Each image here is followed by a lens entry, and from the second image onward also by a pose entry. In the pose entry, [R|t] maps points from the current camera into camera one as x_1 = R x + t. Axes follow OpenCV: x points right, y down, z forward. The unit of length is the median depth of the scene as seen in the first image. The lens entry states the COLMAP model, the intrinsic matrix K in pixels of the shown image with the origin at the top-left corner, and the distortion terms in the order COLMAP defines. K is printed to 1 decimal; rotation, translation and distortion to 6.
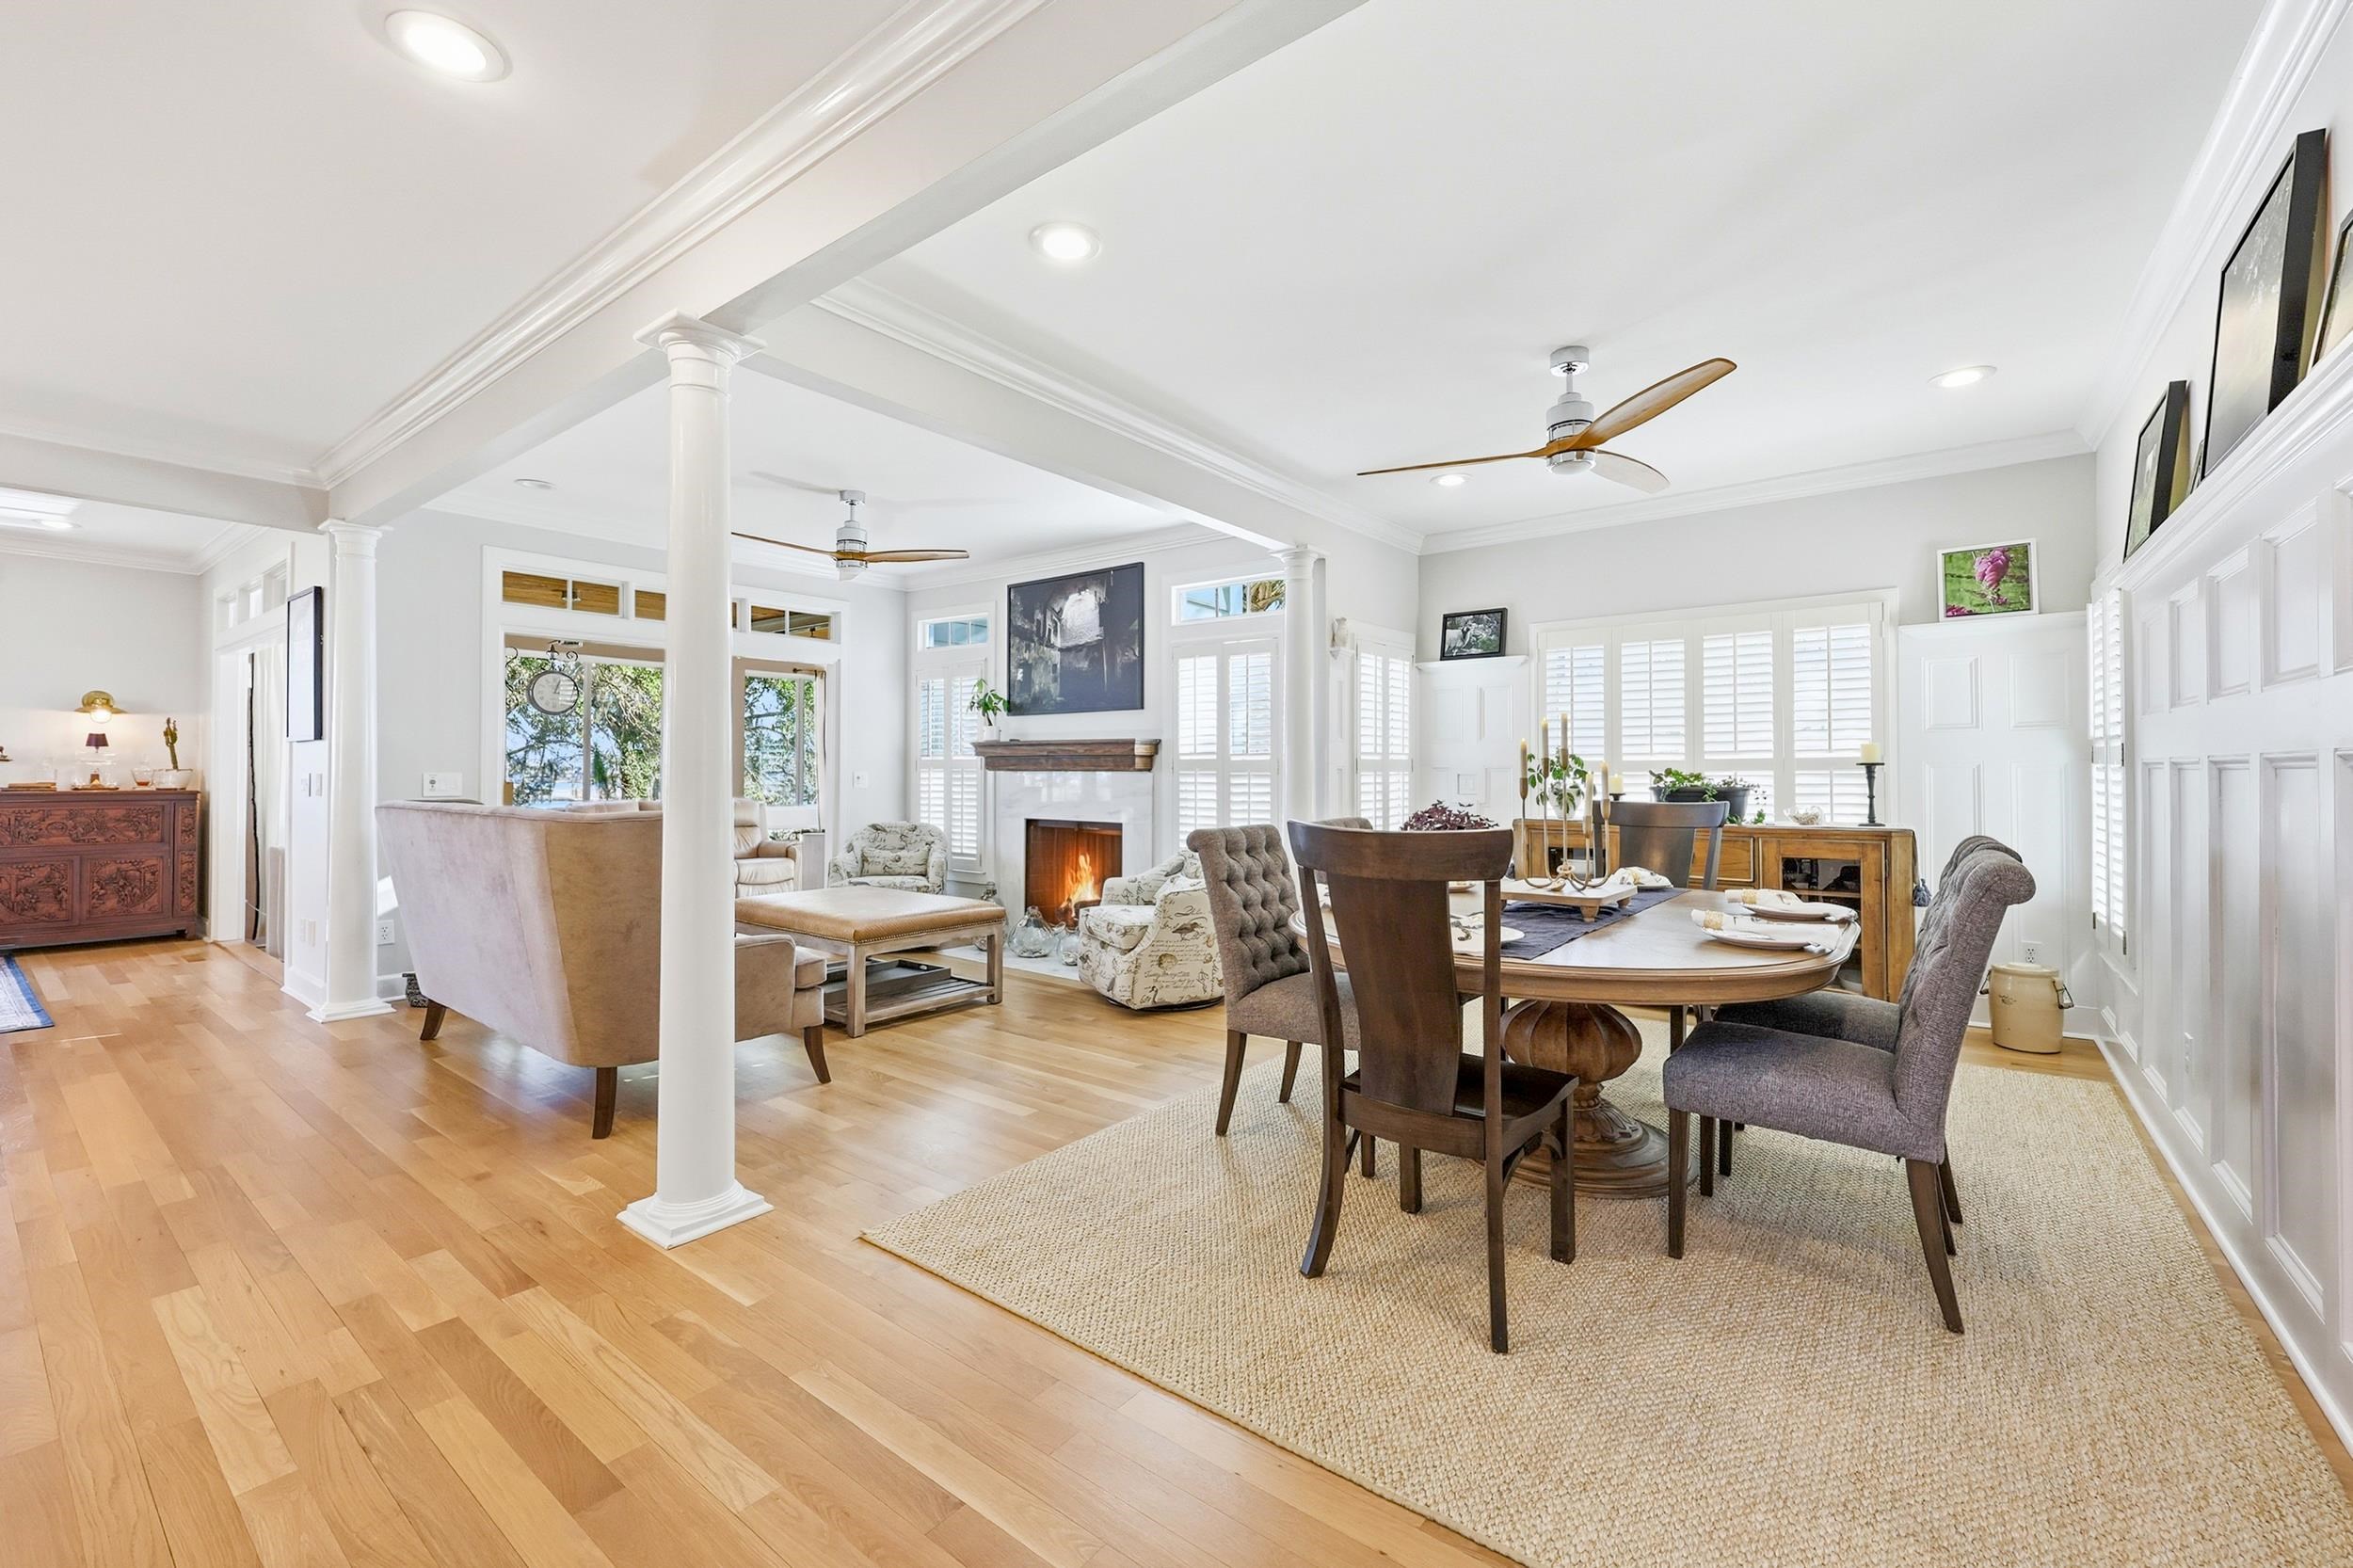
lens RADIAL K [[966.9, 0, 1173.3], [0, 966.9, 757.3], [0, 0, 1]] dist [-0.001572, -0.000149]
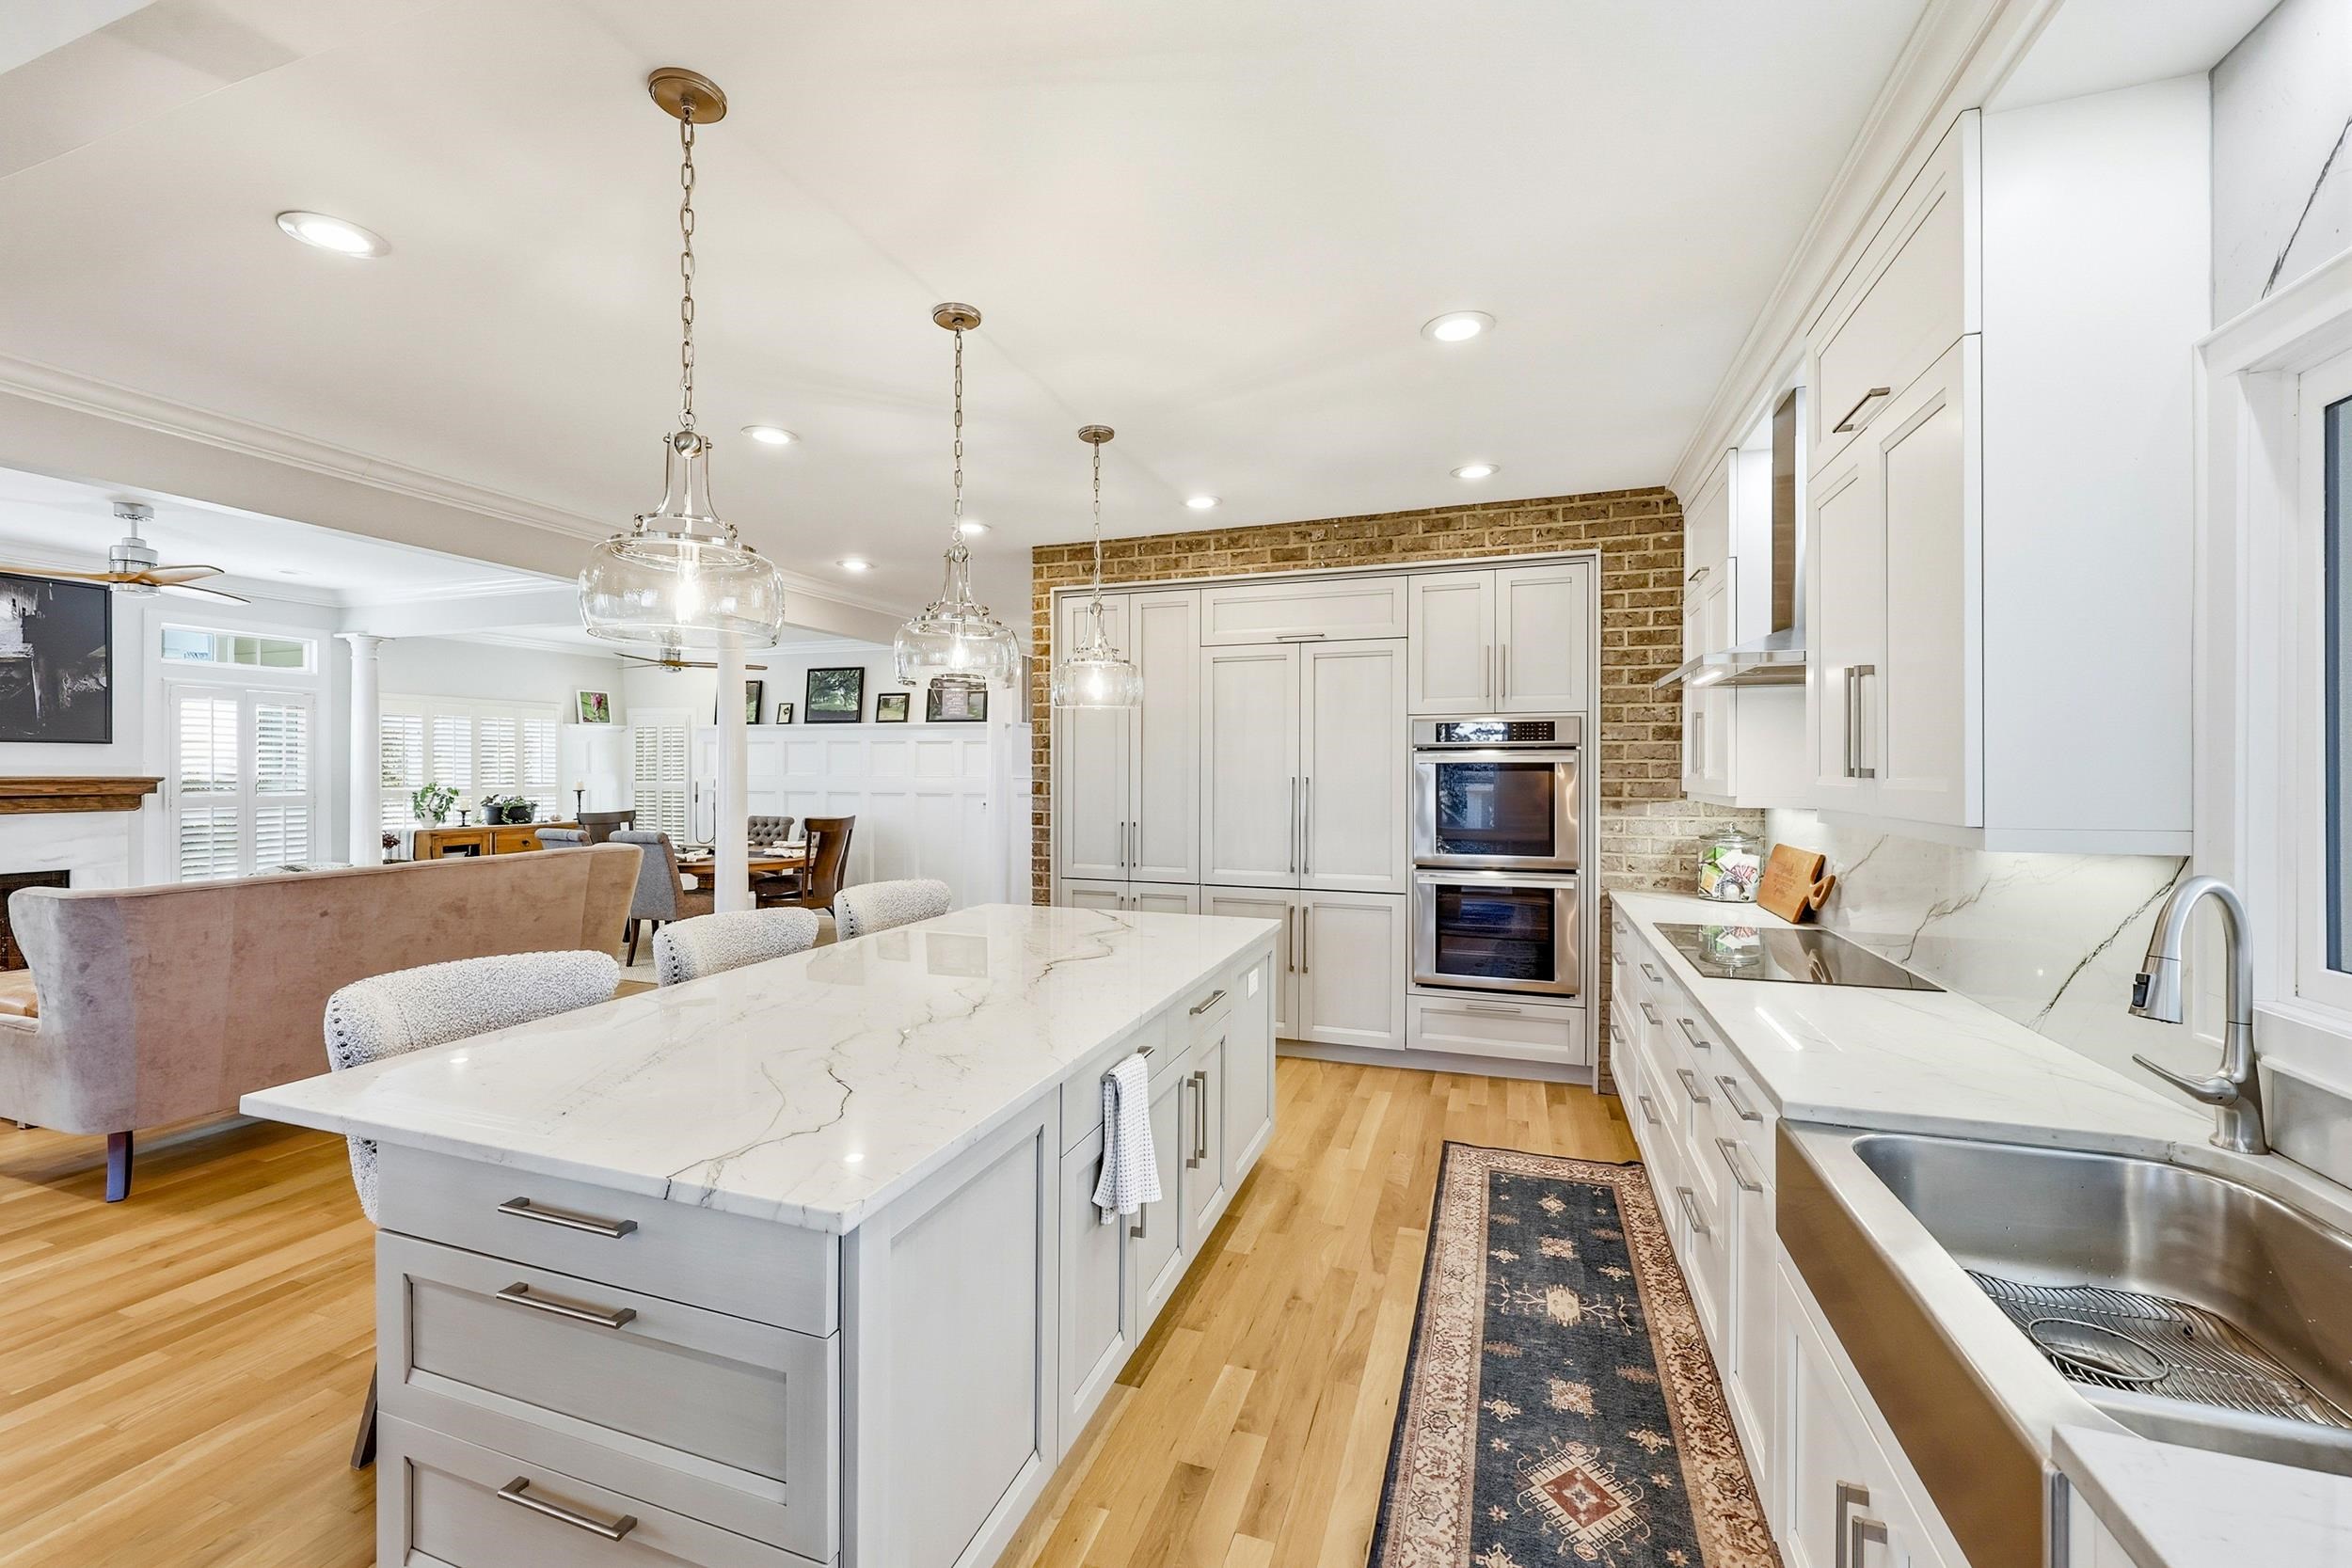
lens RADIAL K [[957.3, 0, 1173.0], [0, 957.3, 770.1], [0, 0, 1]] dist [-0.000880, 0.000039]
pose [[-0.308679, -0.002534, 0.951163, -1.400235], [-0.021922, 0.999750, -0.004450, -0.048808], [-0.950914, -0.022225, -0.308657, 0.347546]]
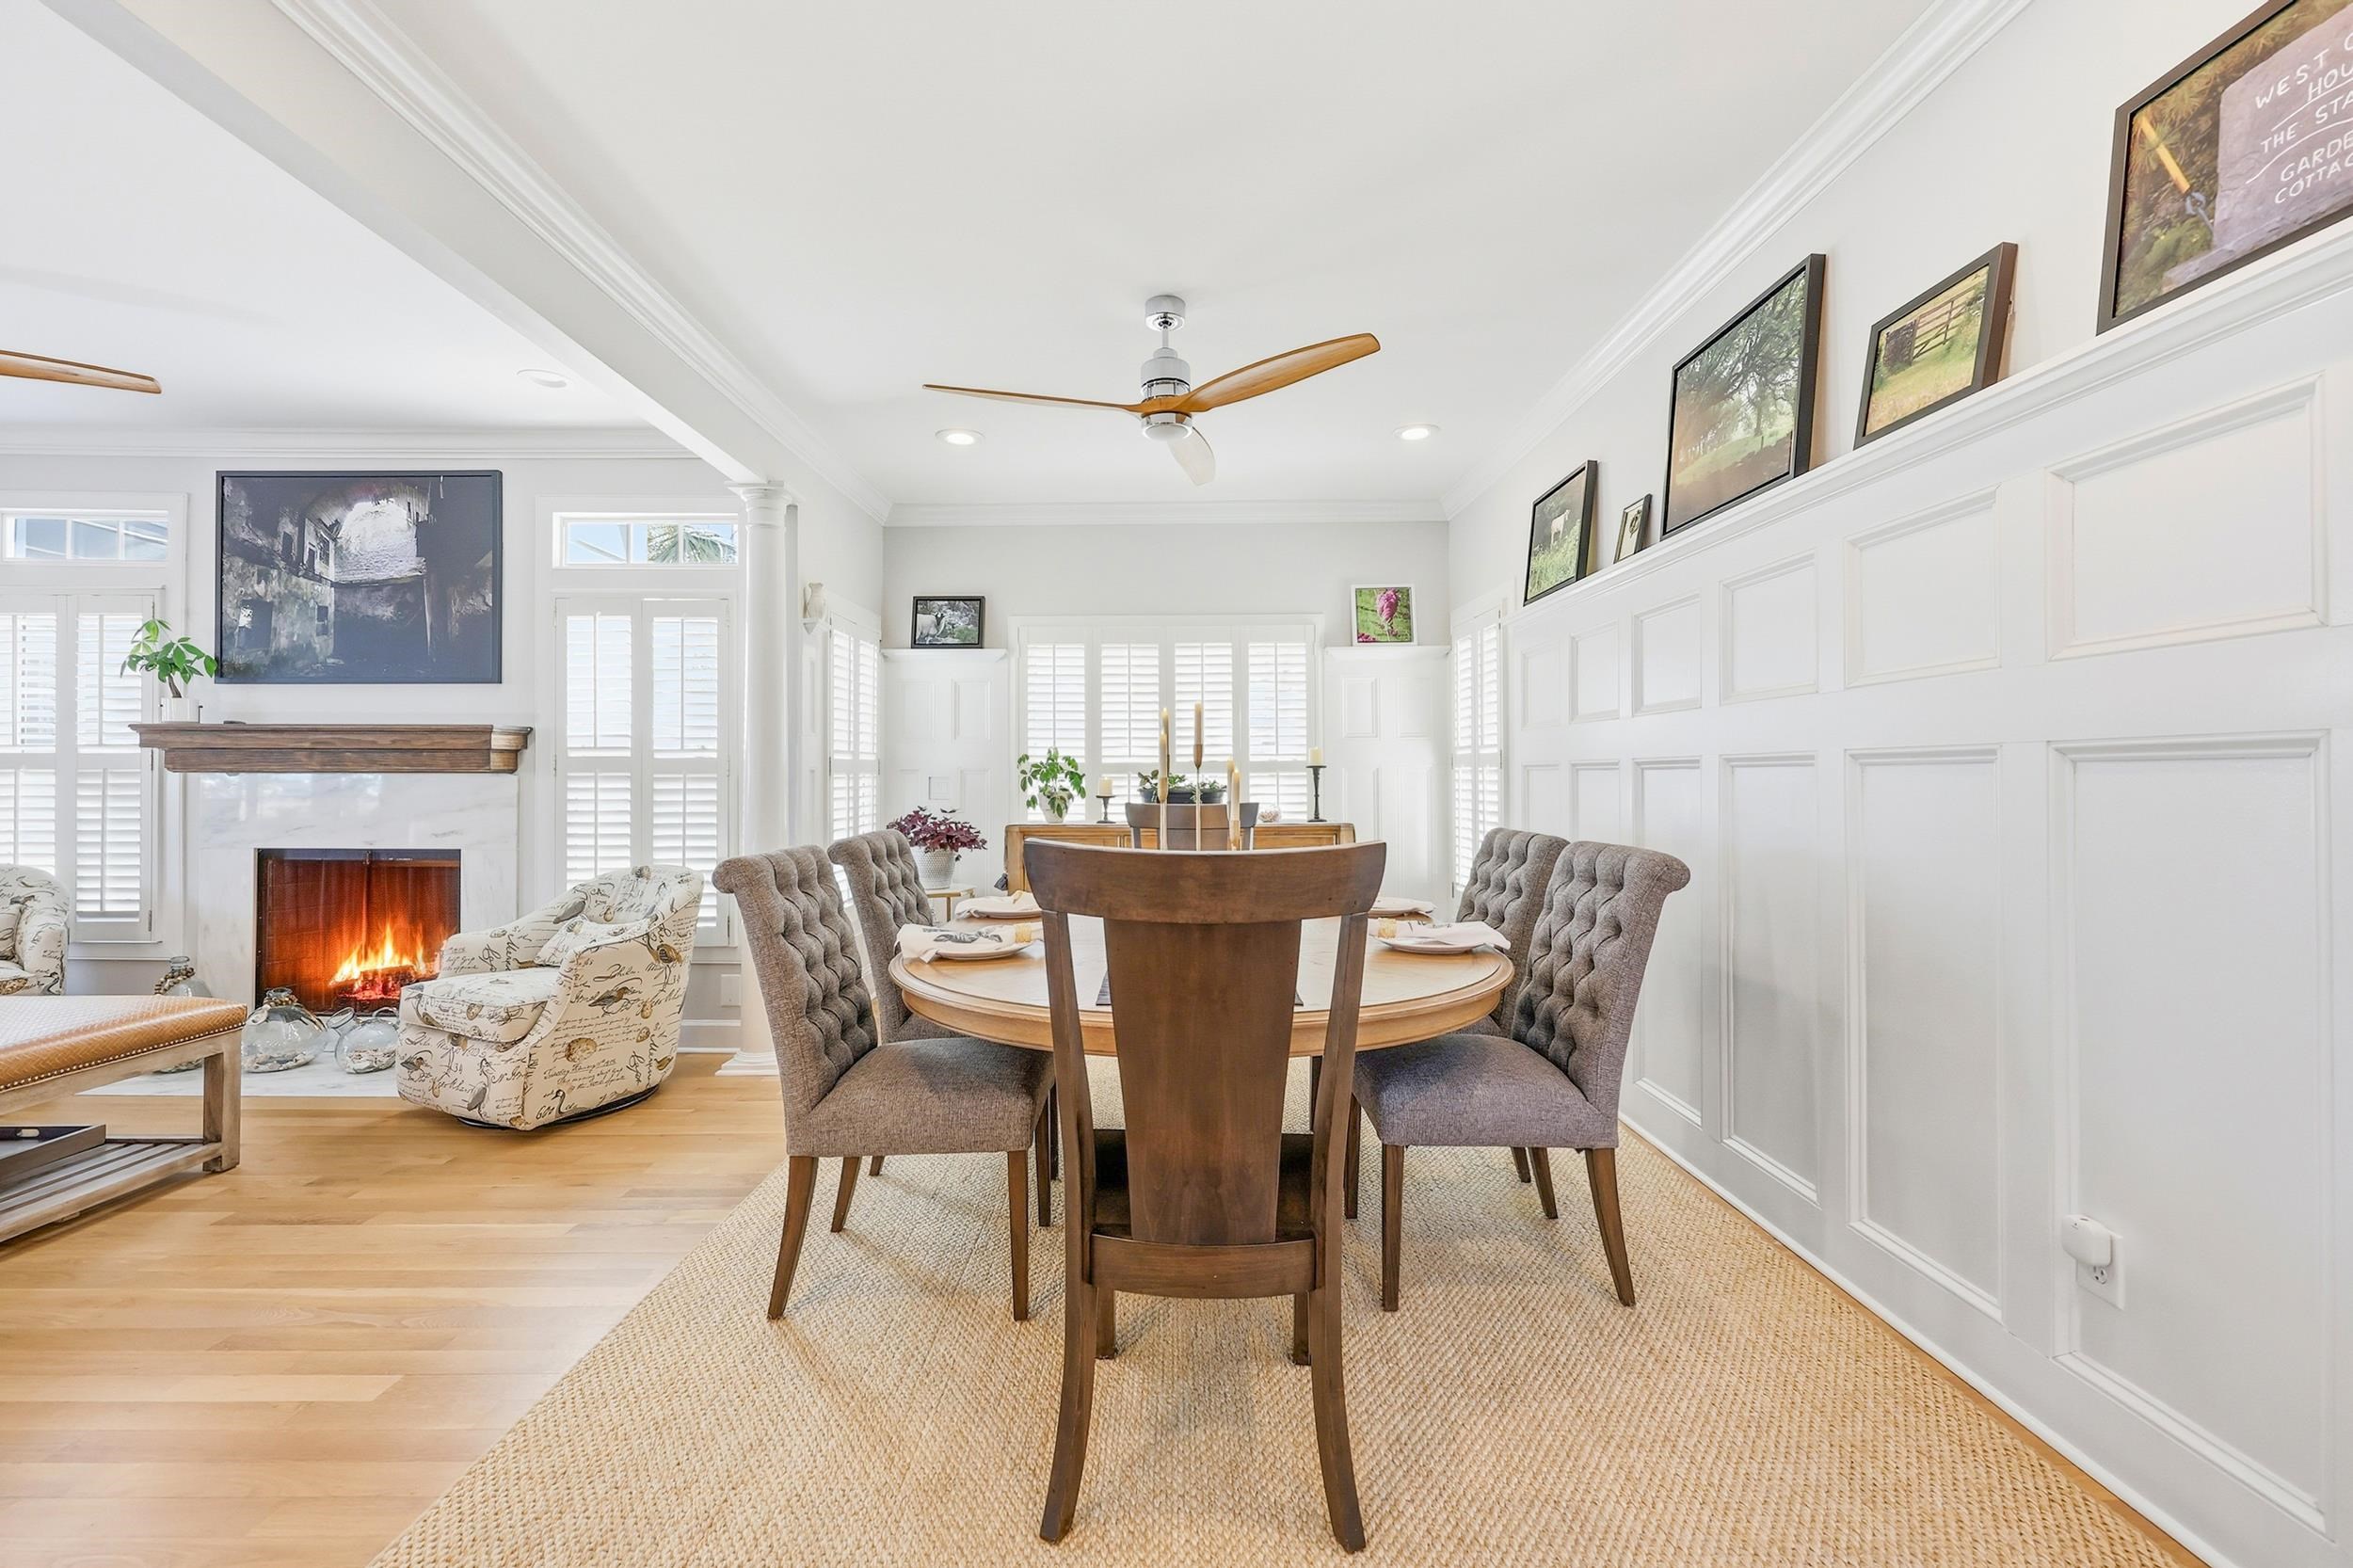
lens RADIAL K [[957.8, 0, 1173.5], [0, 957.8, 770.0], [0, 0, 1]] dist [-0.000880, 0.000039]
pose [[0.790235, 0.003621, 0.612793, -0.079609], [-0.008159, 0.999956, 0.004613, 0.005939], [-0.612750, -0.008645, 0.790230, 0.182624]]
